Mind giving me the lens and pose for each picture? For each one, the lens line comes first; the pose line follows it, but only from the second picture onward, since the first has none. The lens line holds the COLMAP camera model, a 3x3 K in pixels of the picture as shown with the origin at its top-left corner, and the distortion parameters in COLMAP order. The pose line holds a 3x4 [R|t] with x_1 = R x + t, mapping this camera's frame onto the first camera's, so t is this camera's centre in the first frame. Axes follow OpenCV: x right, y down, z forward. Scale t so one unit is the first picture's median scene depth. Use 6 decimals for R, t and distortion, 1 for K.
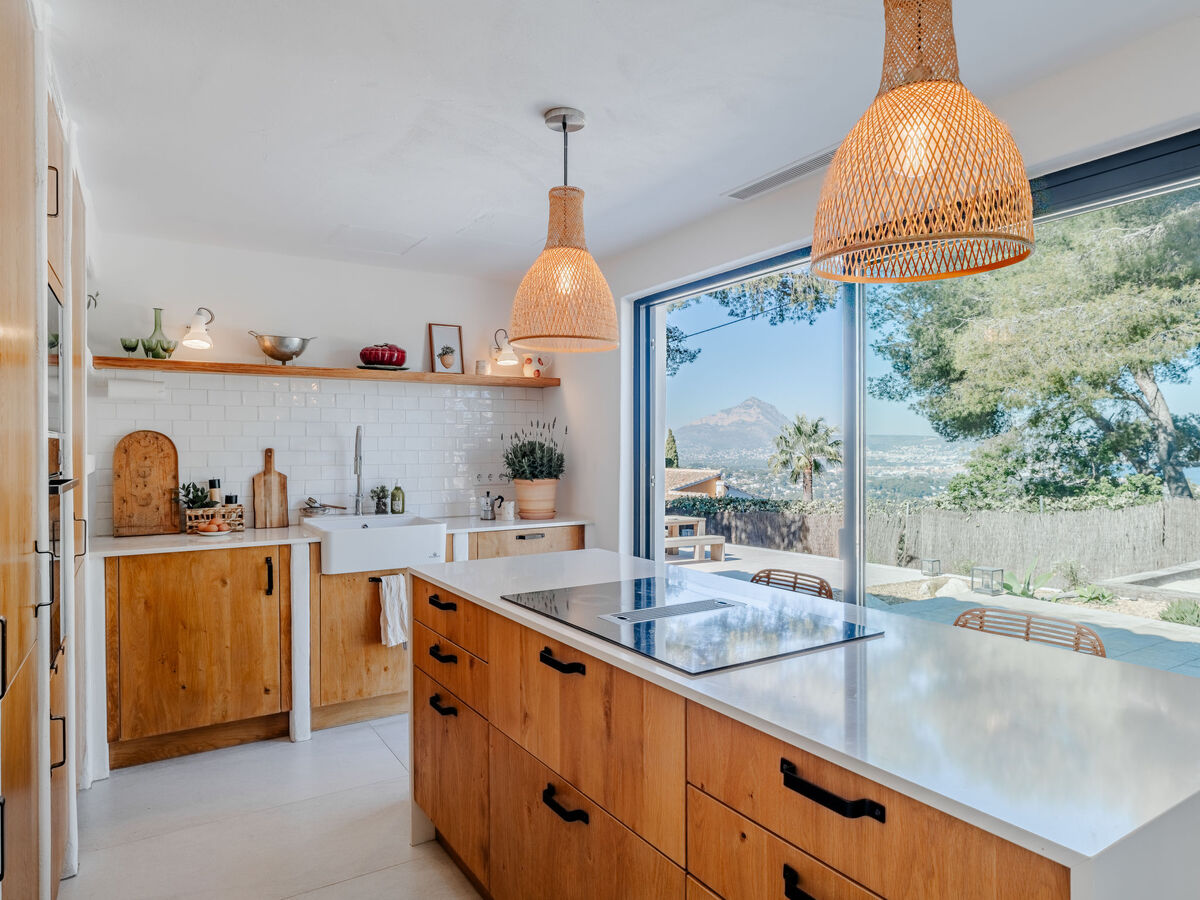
lens RADIAL K [[724.2, 0, 602.8], [0, 724.2, 450.2], [0, 0, 1]] dist [-0.008323, 0.005520]
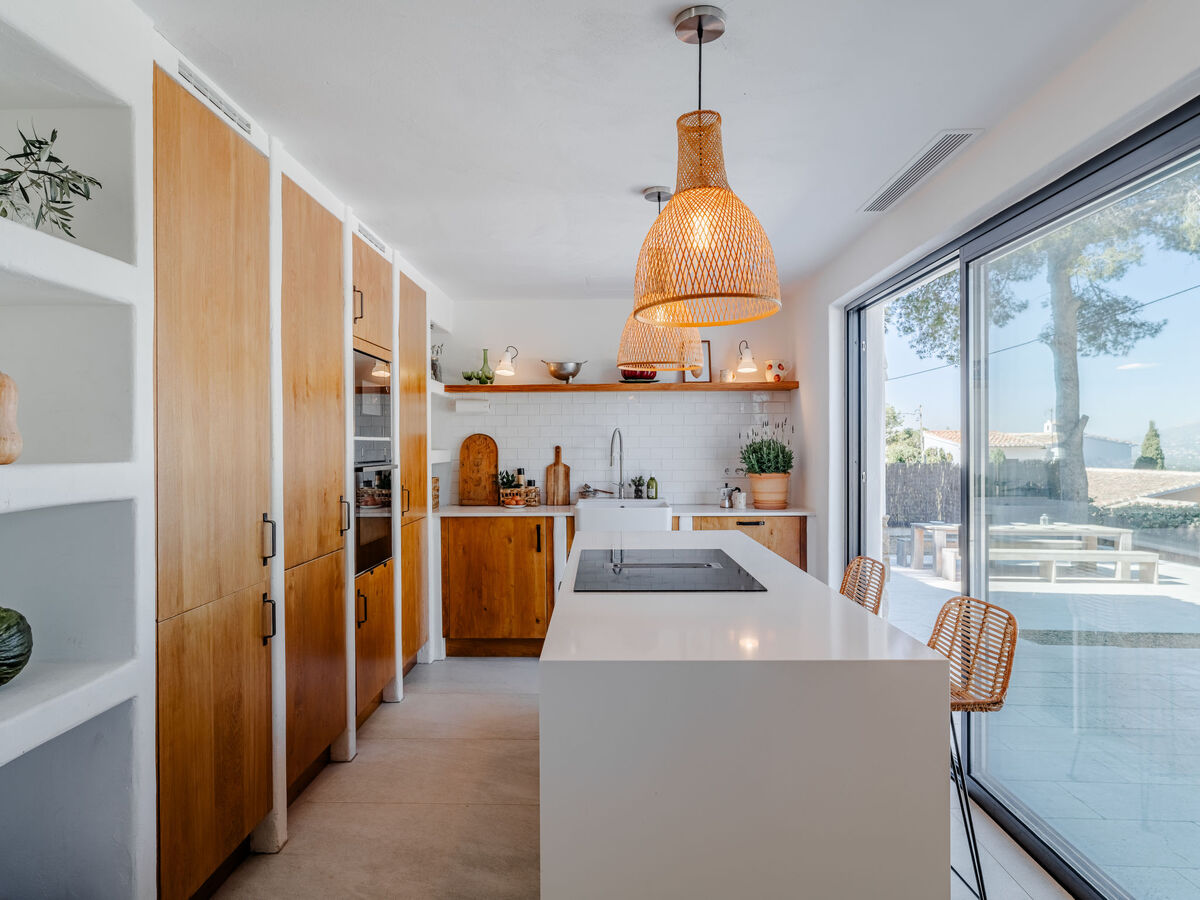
lens RADIAL K [[724.2, 0, 590.4], [0, 724.2, 449.9], [0, 0, 1]] dist [-0.008323, 0.005520]
pose [[0.838188, 0.002387, -0.545376, 0.332815], [-0.000091, 0.999991, 0.004237, -0.001152], [0.545381, -0.003502, 0.838181, -0.096193]]
